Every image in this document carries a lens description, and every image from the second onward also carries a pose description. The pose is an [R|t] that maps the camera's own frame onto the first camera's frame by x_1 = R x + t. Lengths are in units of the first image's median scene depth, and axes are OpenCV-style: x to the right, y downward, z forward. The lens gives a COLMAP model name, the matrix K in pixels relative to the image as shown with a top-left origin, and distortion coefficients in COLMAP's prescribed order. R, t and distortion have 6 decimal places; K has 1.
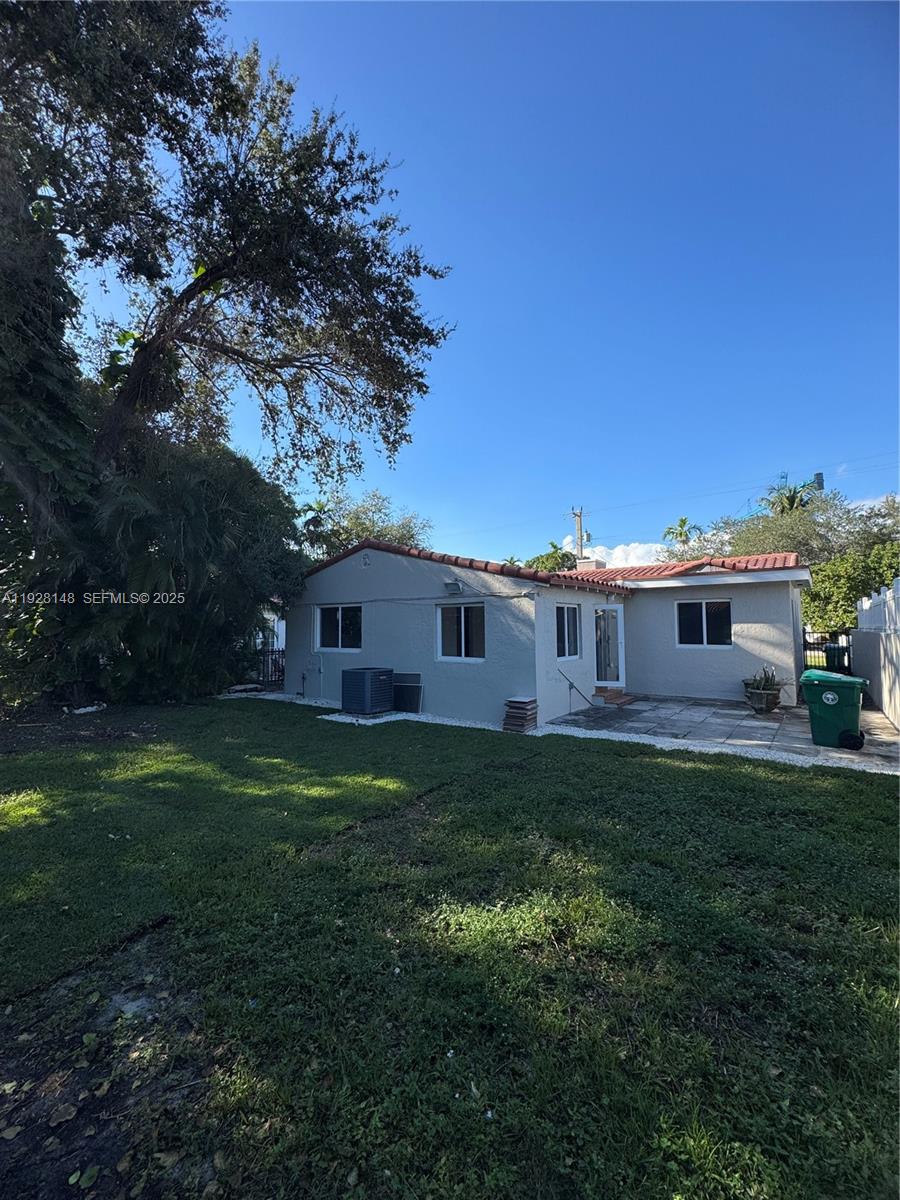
lens RADIAL K [[481.0, 0, 449.0], [0, 481.0, 600.4], [0, 0, 1]] dist [-0.000613, 0.000749]
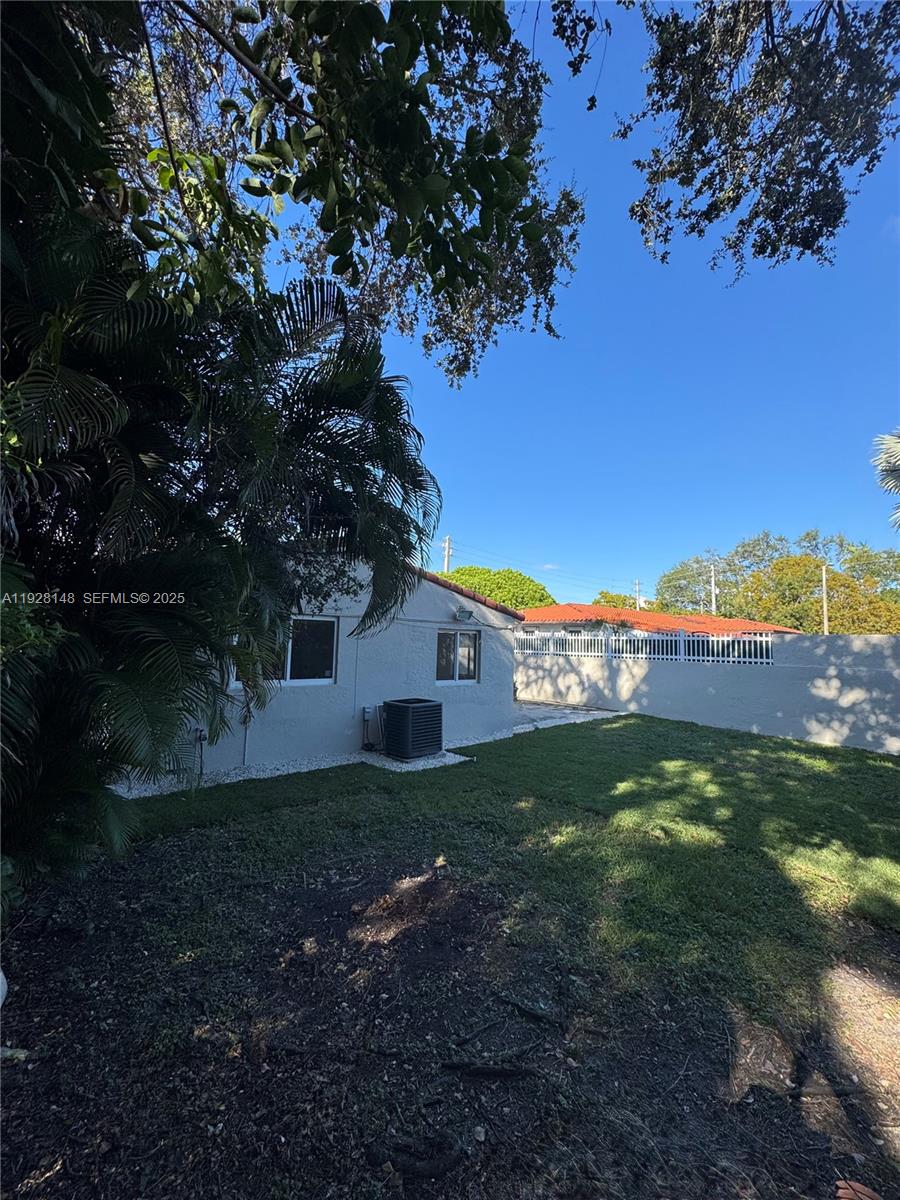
lens RADIAL K [[481.0, 0, 454.7], [0, 481.0, 602.0], [0, 0, 1]] dist [-0.000613, 0.000749]
pose [[0.223618, 0.088923, 0.970612, -0.896456], [-0.094086, 0.993148, -0.069311, 0.016970], [-0.970125, -0.075822, 0.230453, 0.674108]]
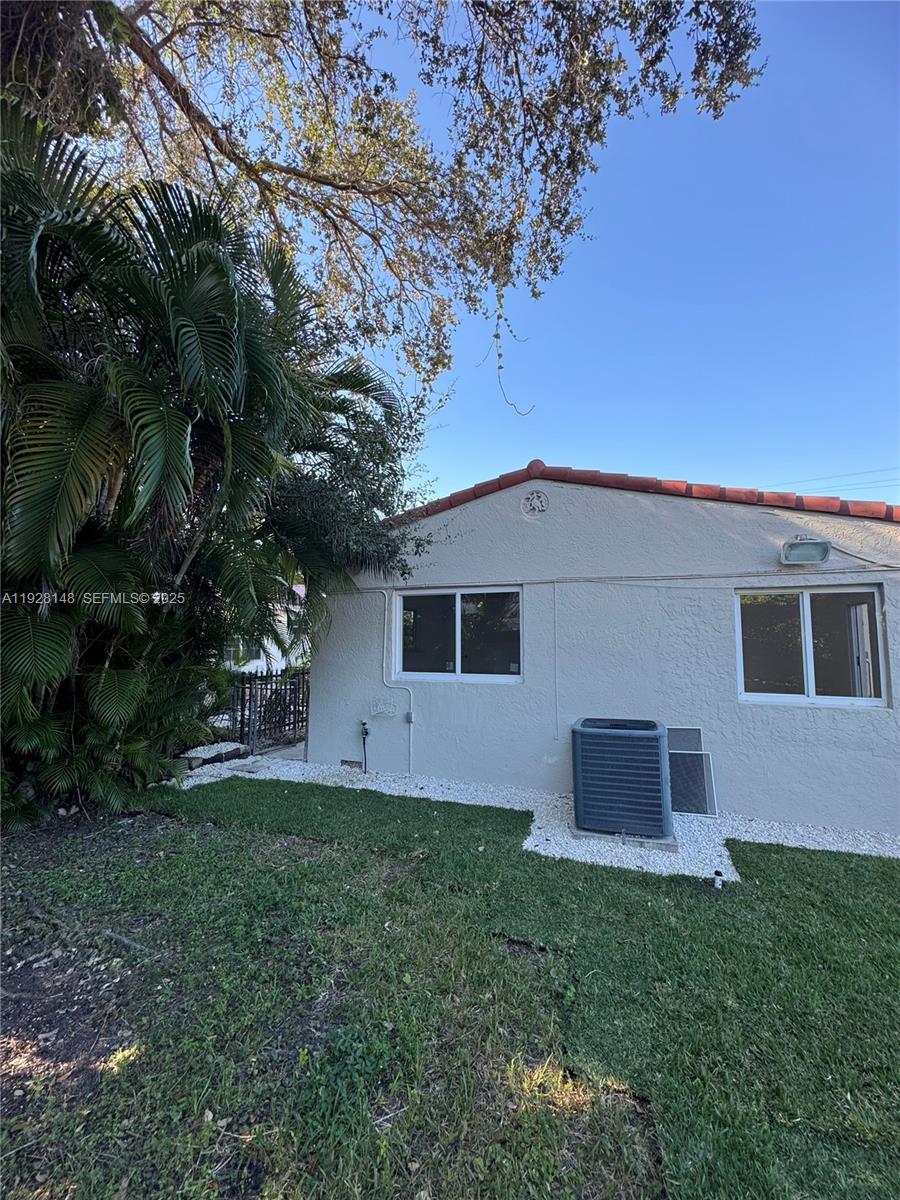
lens RADIAL K [[481.0, 0, 450.9], [0, 481.0, 600.2], [0, 0, 1]] dist [-0.000613, 0.000749]
pose [[0.960830, 0.032471, 0.275230, -0.408846], [-0.025296, 0.999242, -0.029579, 0.038646], [-0.275982, 0.021458, 0.960923, 0.547997]]
